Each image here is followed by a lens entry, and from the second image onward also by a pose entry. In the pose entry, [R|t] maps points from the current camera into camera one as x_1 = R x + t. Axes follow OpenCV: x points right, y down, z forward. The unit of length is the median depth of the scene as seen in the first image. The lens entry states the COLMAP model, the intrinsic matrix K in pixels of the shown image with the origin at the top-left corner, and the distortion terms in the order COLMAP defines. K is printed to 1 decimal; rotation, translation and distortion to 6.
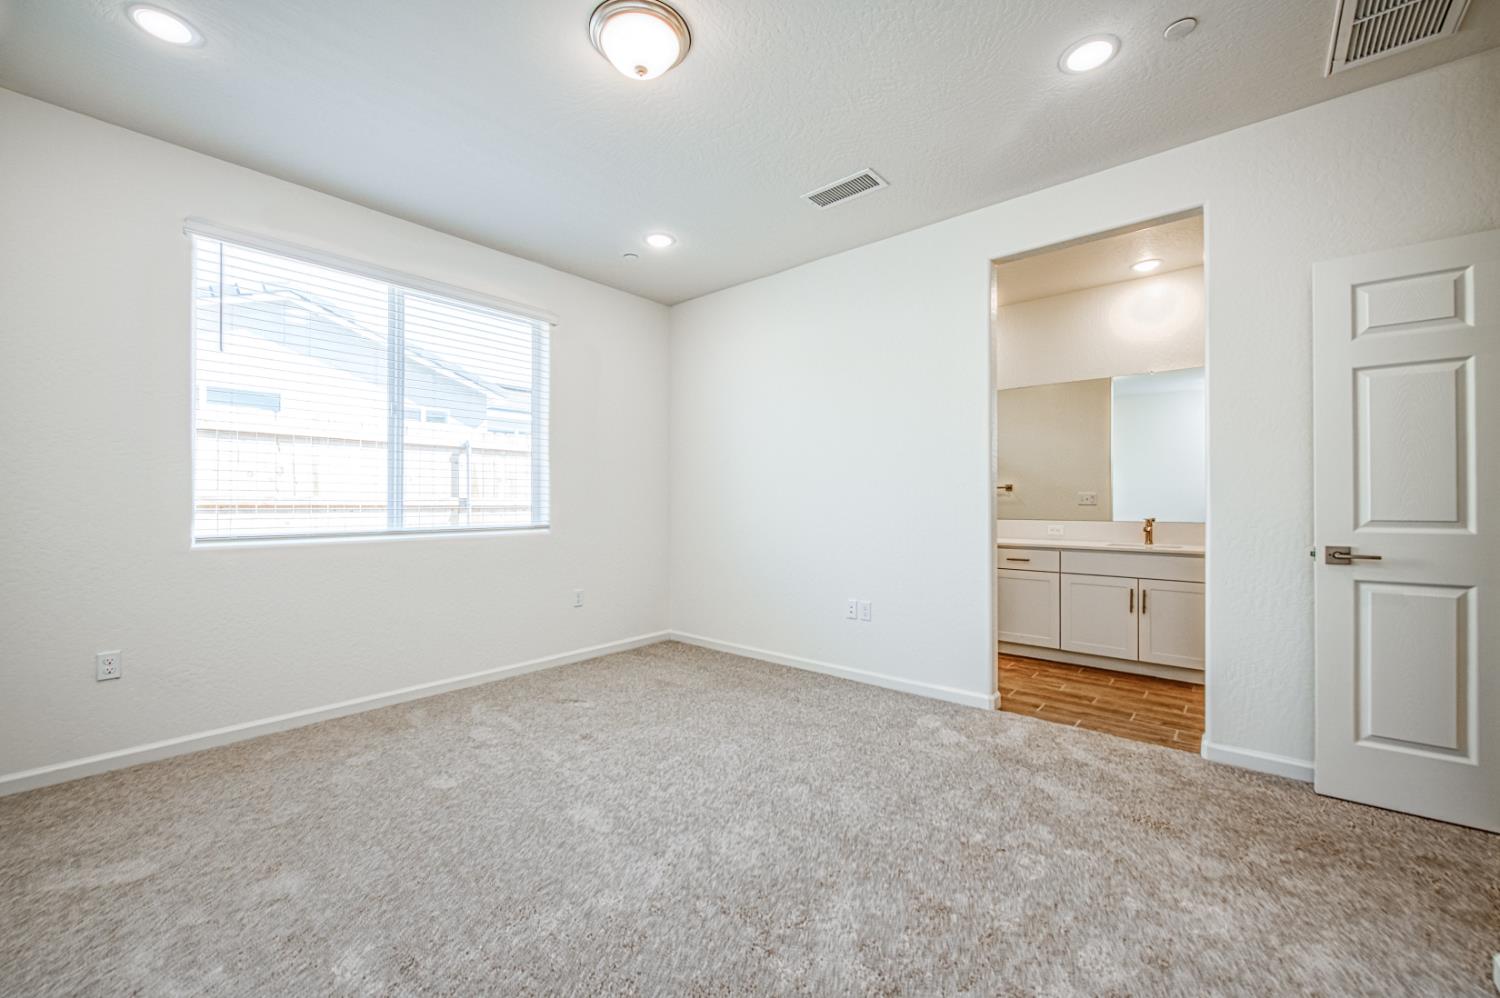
lens RADIAL K [[613.4, 0, 744.9], [0, 613.4, 538.4], [0, 0, 1]] dist [-0.021352, -0.000244]
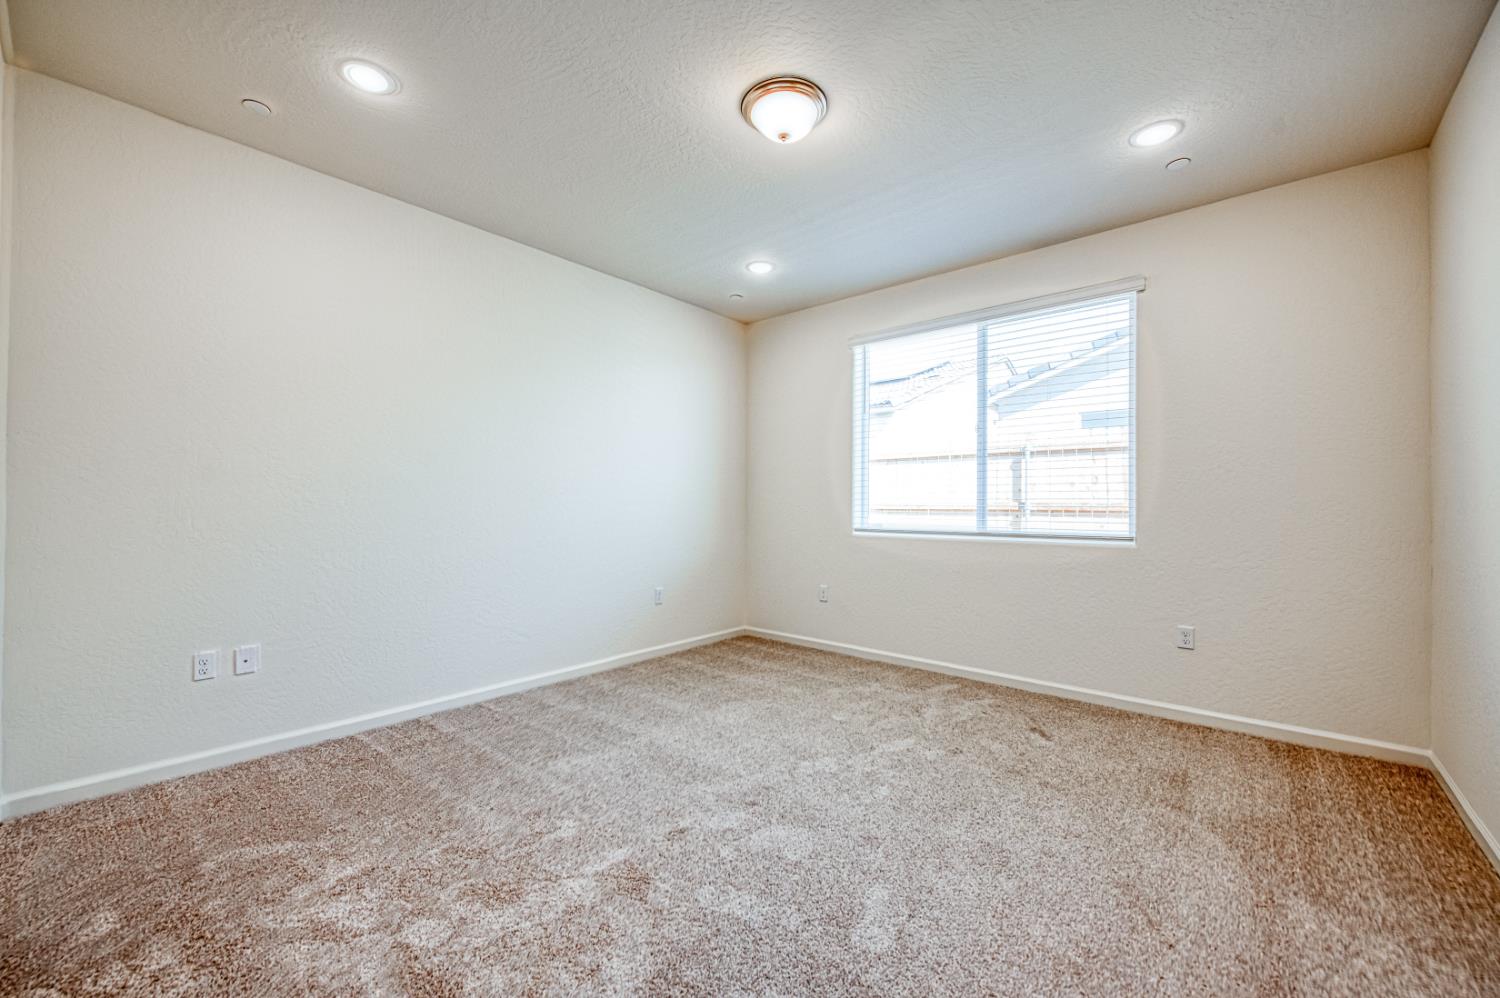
lens RADIAL K [[605.7, 0, 747.4], [0, 605.7, 520.9], [0, 0, 1]] dist [-0.000021, 0.000009]
pose [[-0.049969, 0.020754, -0.998535, 0.597832], [-0.067493, 0.997428, 0.024108, -0.030159], [0.996468, 0.068599, -0.048439, 0.605770]]
